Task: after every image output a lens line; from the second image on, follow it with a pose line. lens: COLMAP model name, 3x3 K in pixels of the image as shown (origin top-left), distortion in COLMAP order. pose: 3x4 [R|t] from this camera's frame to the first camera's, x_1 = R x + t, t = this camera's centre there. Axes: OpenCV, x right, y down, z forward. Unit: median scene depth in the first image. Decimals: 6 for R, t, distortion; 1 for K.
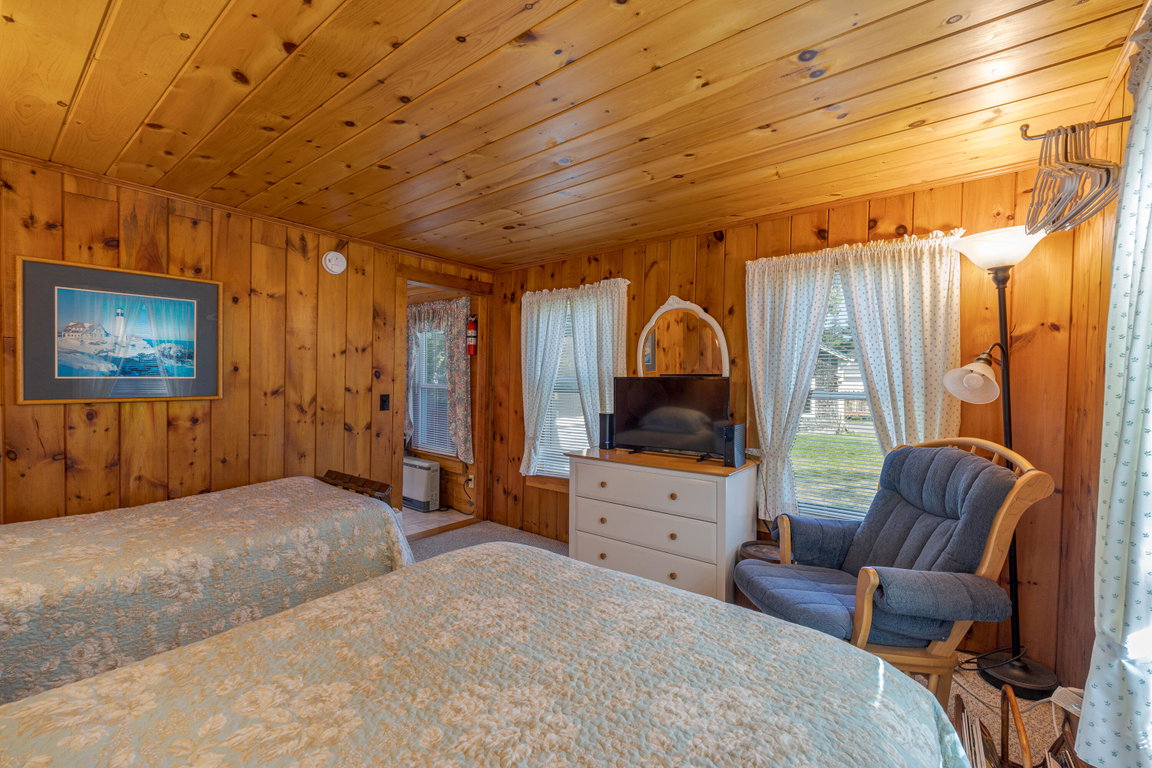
lens RADIAL K [[503.0, 0, 576.9], [0, 503.0, 388.9], [0, 0, 1]] dist [-0.015844, 0.005114]
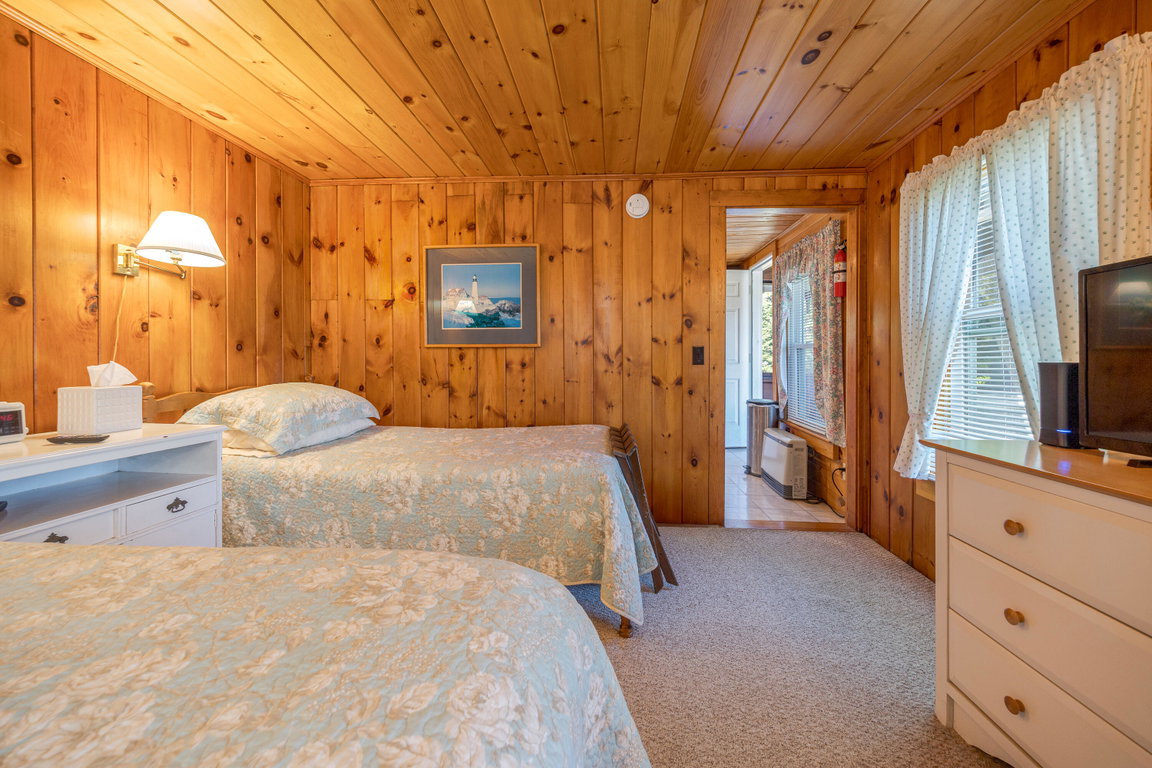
lens RADIAL K [[434.0, 0, 573.4], [0, 434.0, 359.1], [0, 0, 1]] dist [0.005567, -0.001200]
pose [[0.559868, -0.008280, -0.828541, 0.142098], [-0.019411, 0.999545, -0.023106, 0.065974], [0.828355, 0.029019, 0.559452, 0.484712]]
